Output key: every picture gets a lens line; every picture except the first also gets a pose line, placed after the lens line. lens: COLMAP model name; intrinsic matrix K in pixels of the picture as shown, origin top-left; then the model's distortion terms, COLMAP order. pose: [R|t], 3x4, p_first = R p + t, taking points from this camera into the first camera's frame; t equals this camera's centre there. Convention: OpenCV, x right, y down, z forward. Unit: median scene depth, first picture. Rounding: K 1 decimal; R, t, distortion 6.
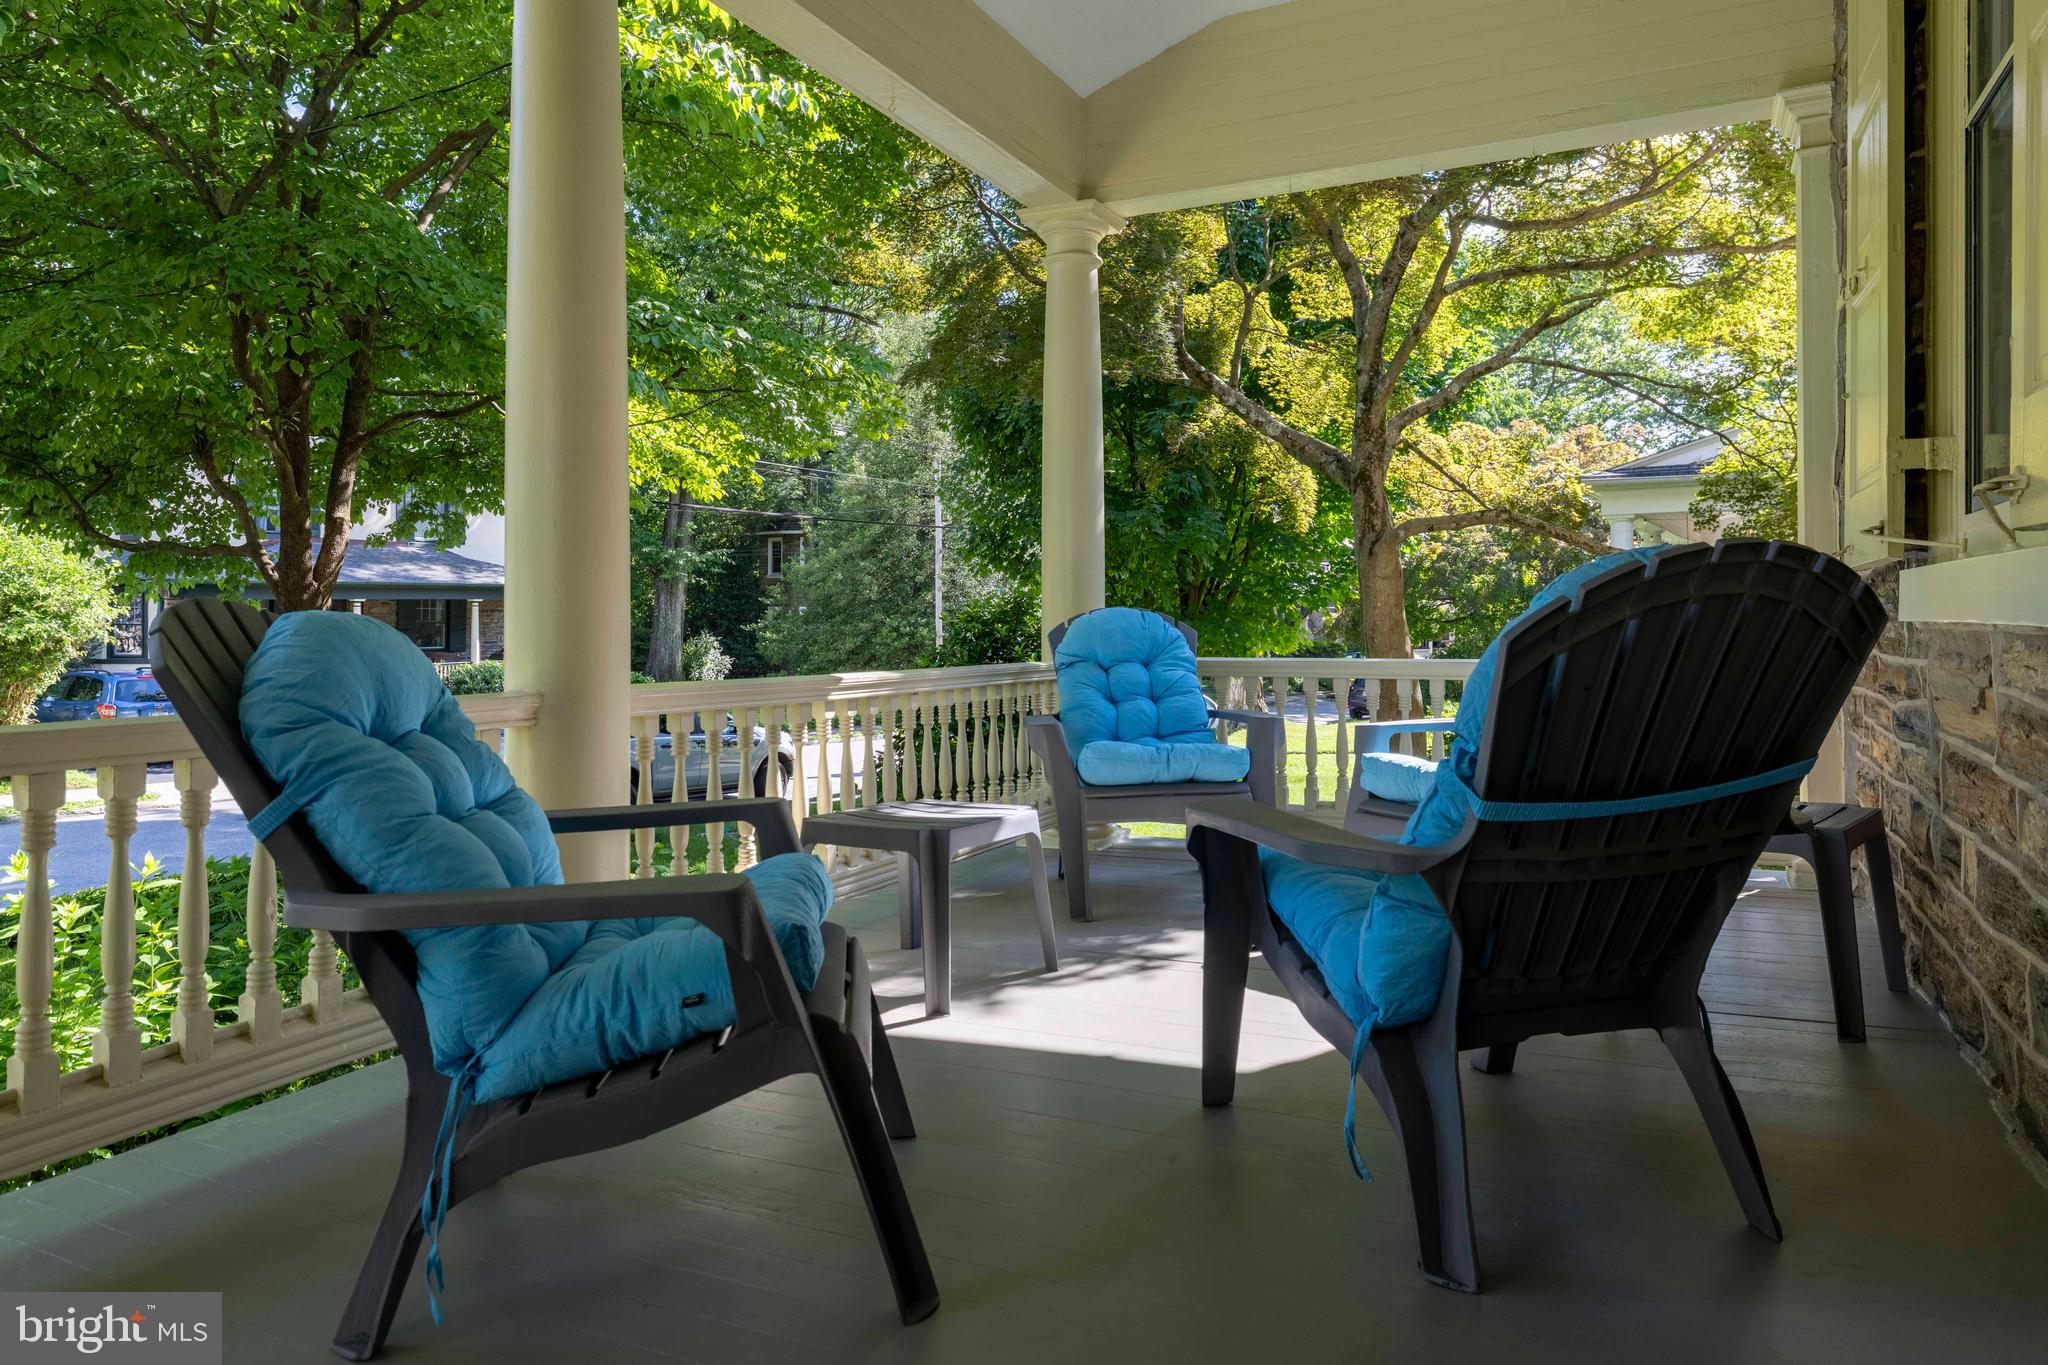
lens RADIAL K [[1279.5, 0, 1009.7], [0, 1279.5, 615.9], [0, 0, 1]] dist [-0.004041, -0.000244]
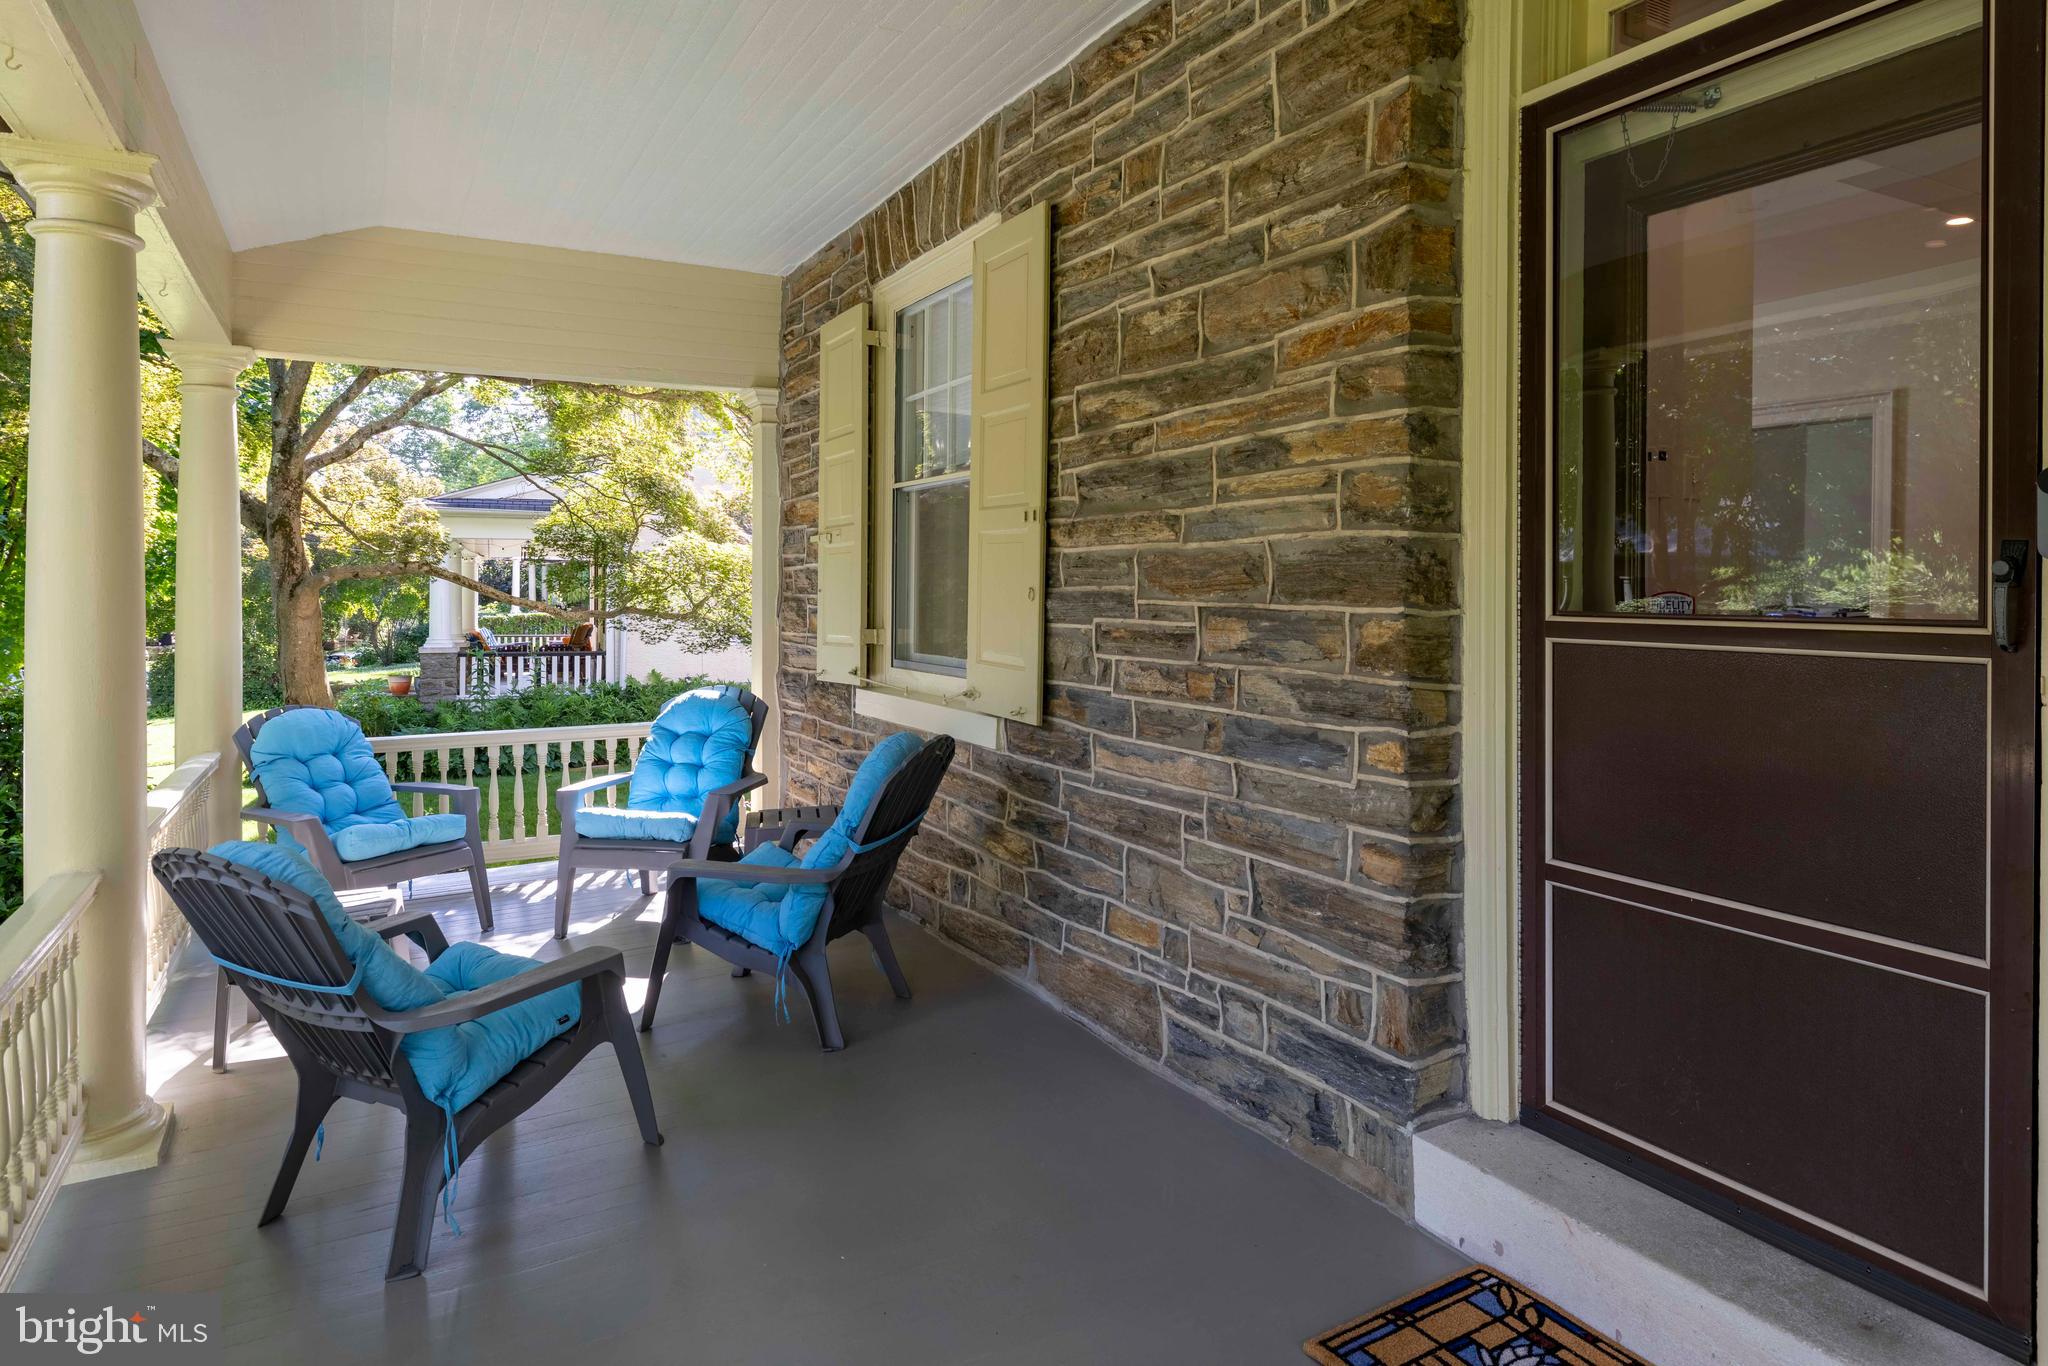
lens RADIAL K [[1187.6, 0, 1040.8], [0, 1187.6, 606.7], [0, 0, 1]] dist [0.004249, 0.000621]
pose [[0.560087, -0.000194, 0.828433, -0.466707], [-0.006622, 0.999967, 0.004711, -0.115579], [-0.828407, -0.008125, 0.560068, -0.203868]]
